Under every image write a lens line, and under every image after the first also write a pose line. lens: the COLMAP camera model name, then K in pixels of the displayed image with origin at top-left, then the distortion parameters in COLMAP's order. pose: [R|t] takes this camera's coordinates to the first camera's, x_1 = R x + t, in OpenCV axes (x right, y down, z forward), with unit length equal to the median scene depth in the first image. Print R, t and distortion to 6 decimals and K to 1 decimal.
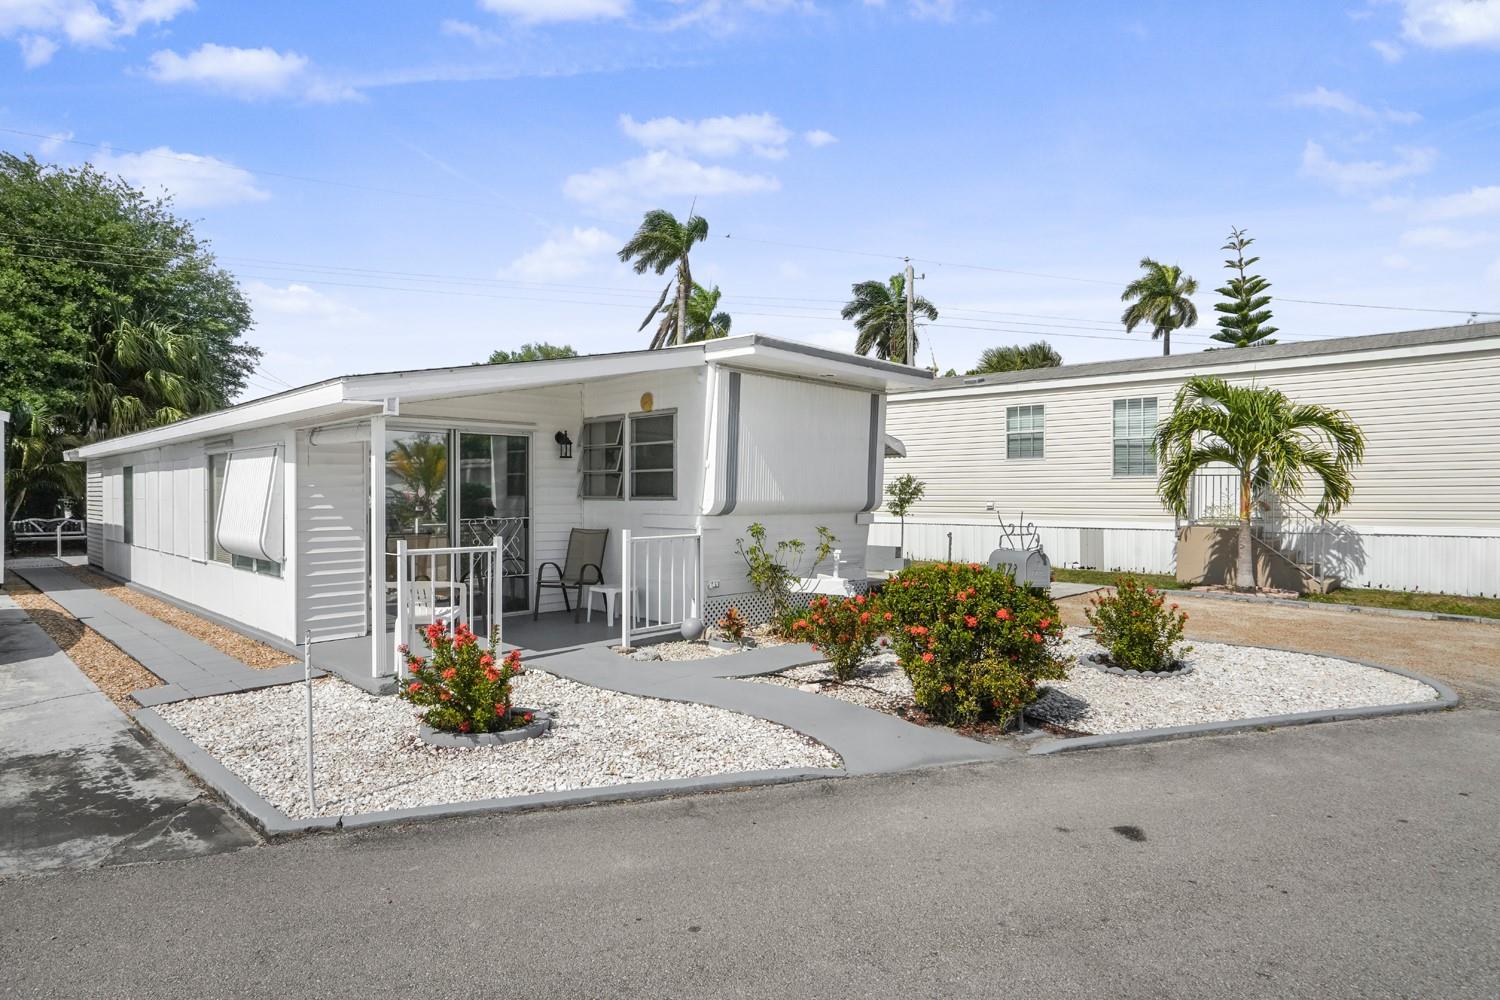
lens RADIAL K [[852.6, 0, 746.5], [0, 852.6, 500.7], [0, 0, 1]] dist [-0.014809, 0.001129]
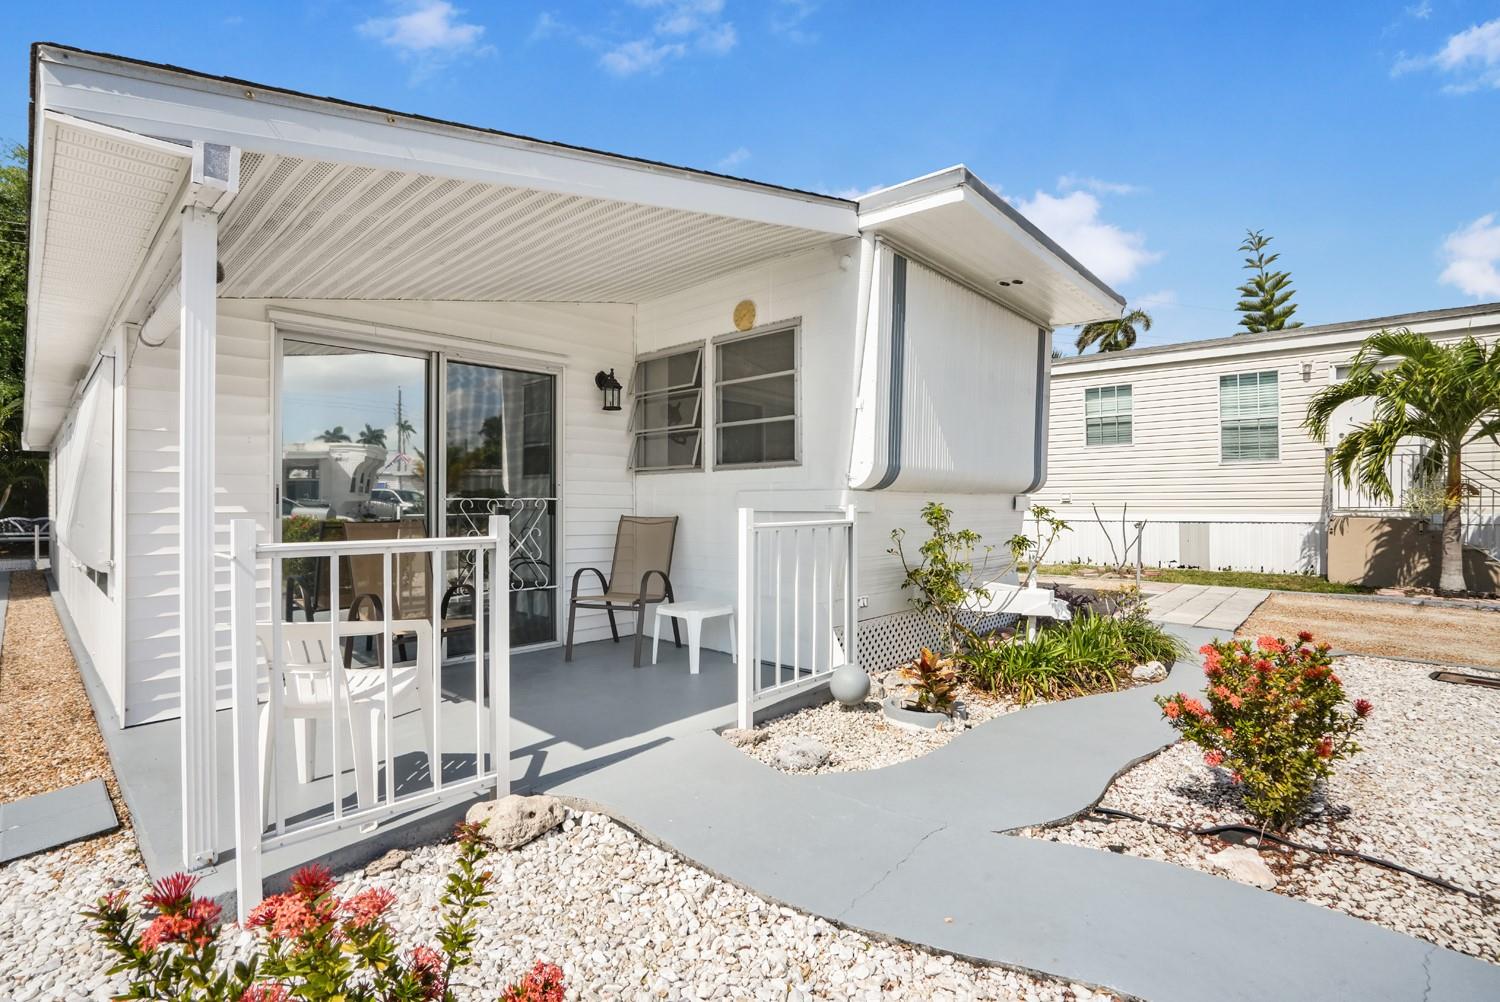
lens RADIAL K [[701.5, 0, 741.2], [0, 701.5, 502.6], [0, 0, 1]] dist [-0.050459, 0.020038]
pose [[0.999639, -0.002304, 0.026759, -0.129660], [0.002574, 0.999946, -0.010074, 0.028852], [-0.026735, 0.010139, 0.999591, 0.466119]]
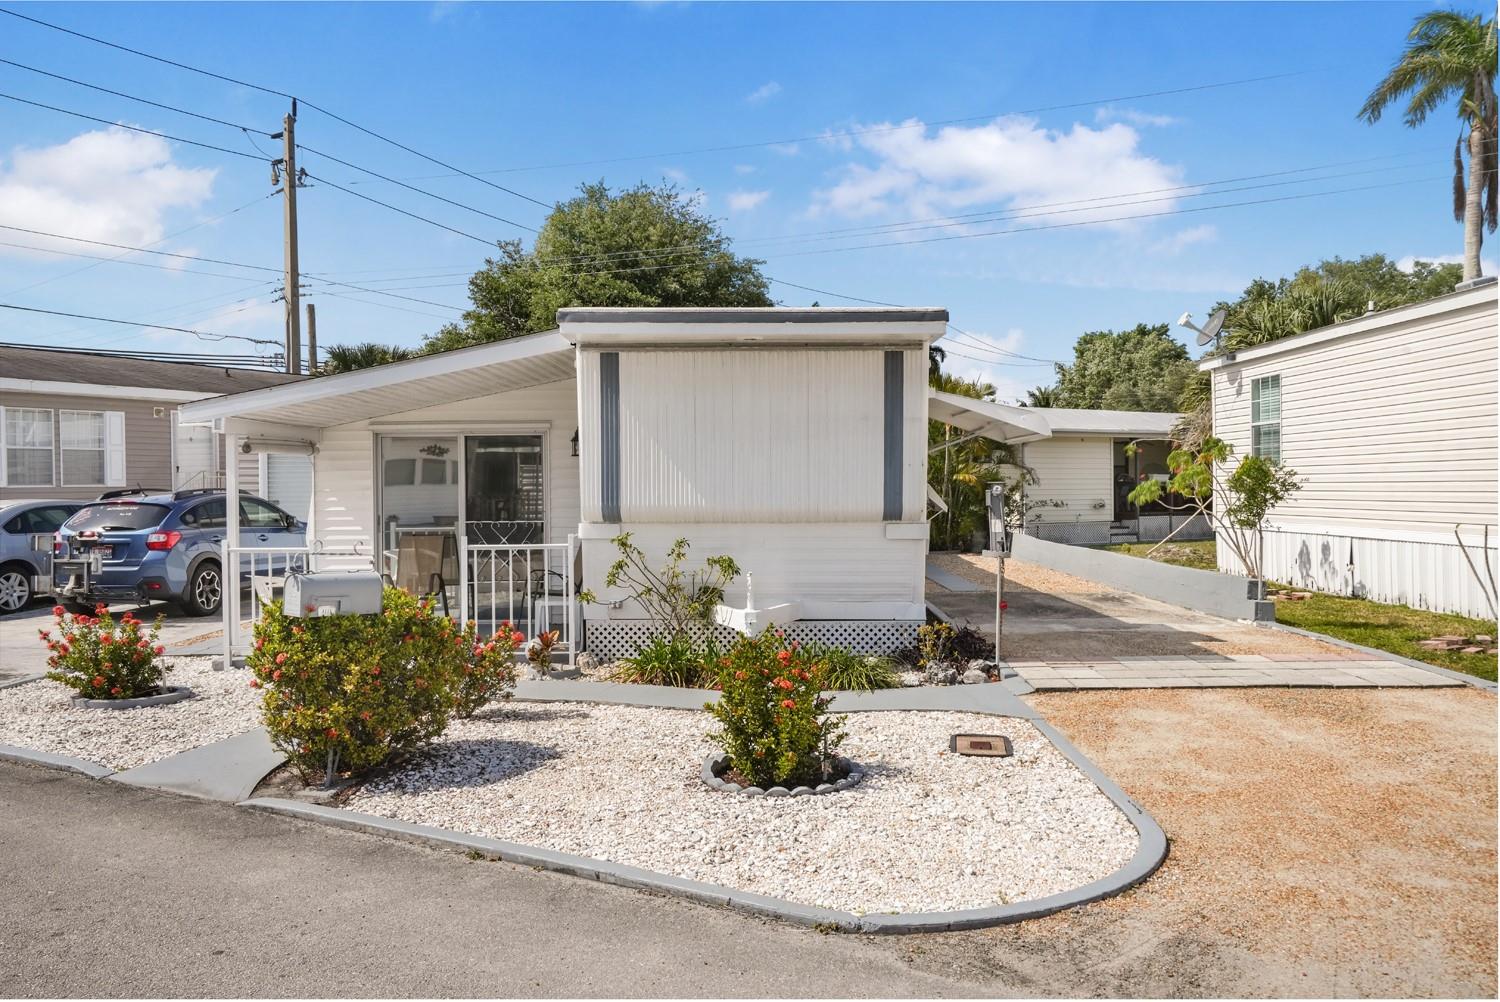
lens RADIAL K [[1127.9, 0, 728.6], [0, 1127.9, 499.1], [0, 0, 1]] dist [0.013303, 0.003287]
pose [[0.679765, 0.003789, -0.733421, 0.813538], [0.001230, 0.999979, 0.006307, -0.012384], [0.733429, -0.005189, 0.679746, 0.306315]]
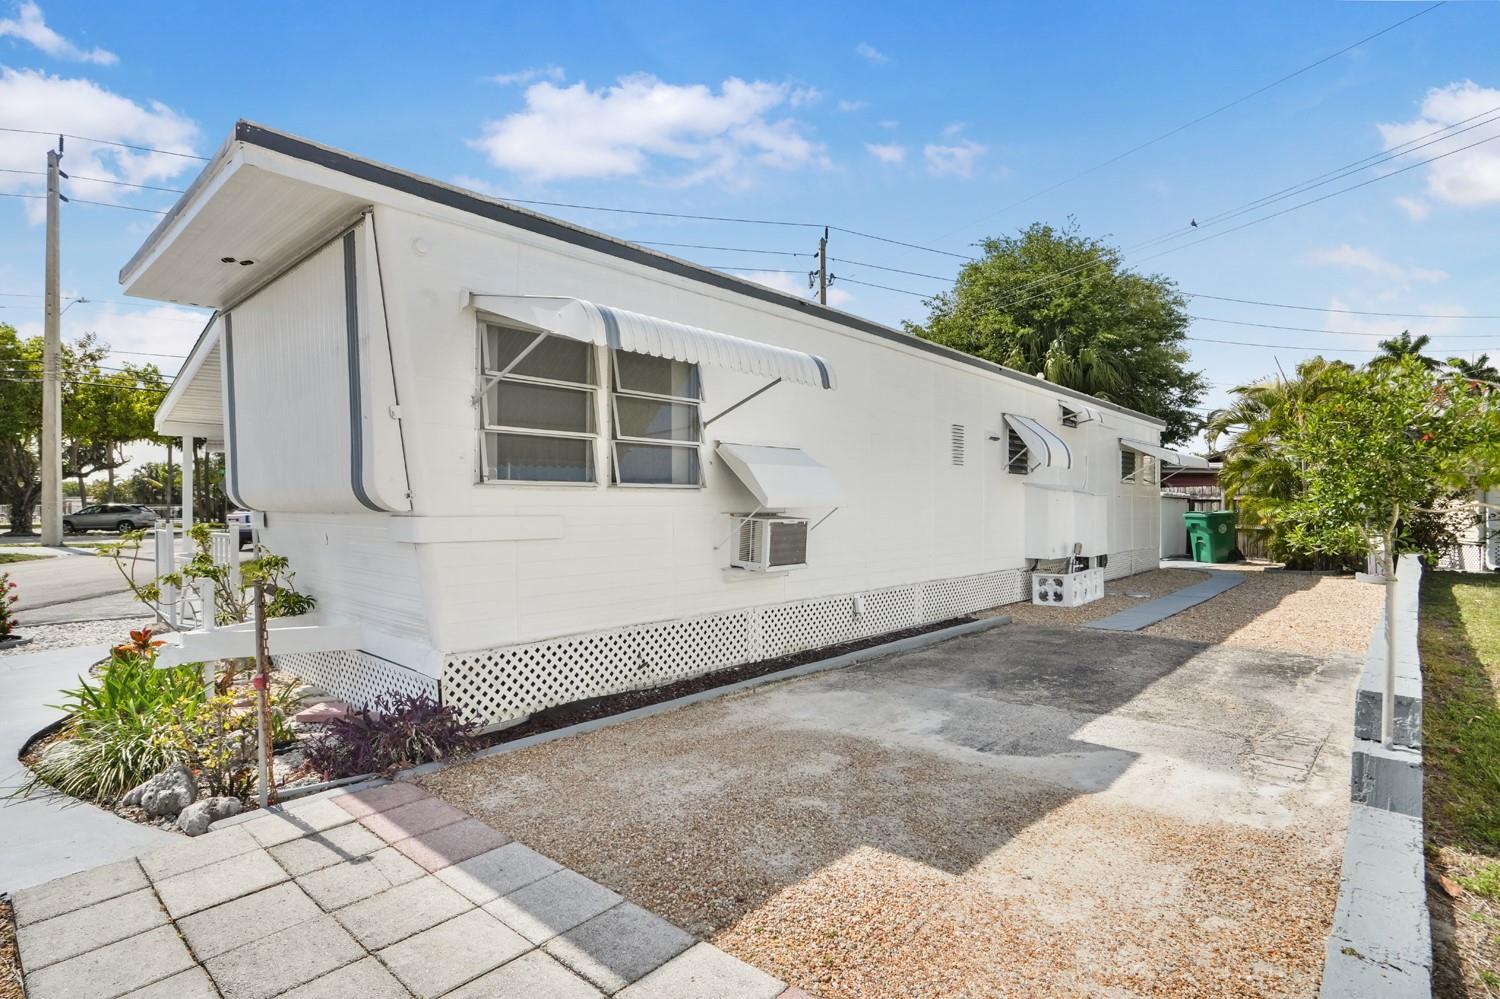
lens RADIAL K [[751.8, 0, 751.7], [0, 751.8, 505.2], [0, 0, 1]] dist [-0.052246, 0.024061]
pose [[0.041791, -0.002749, -0.999123, 0.585351], [-0.005934, 0.999978, -0.003000, 0.010946], [0.999109, 0.006054, 0.041773, 1.316240]]
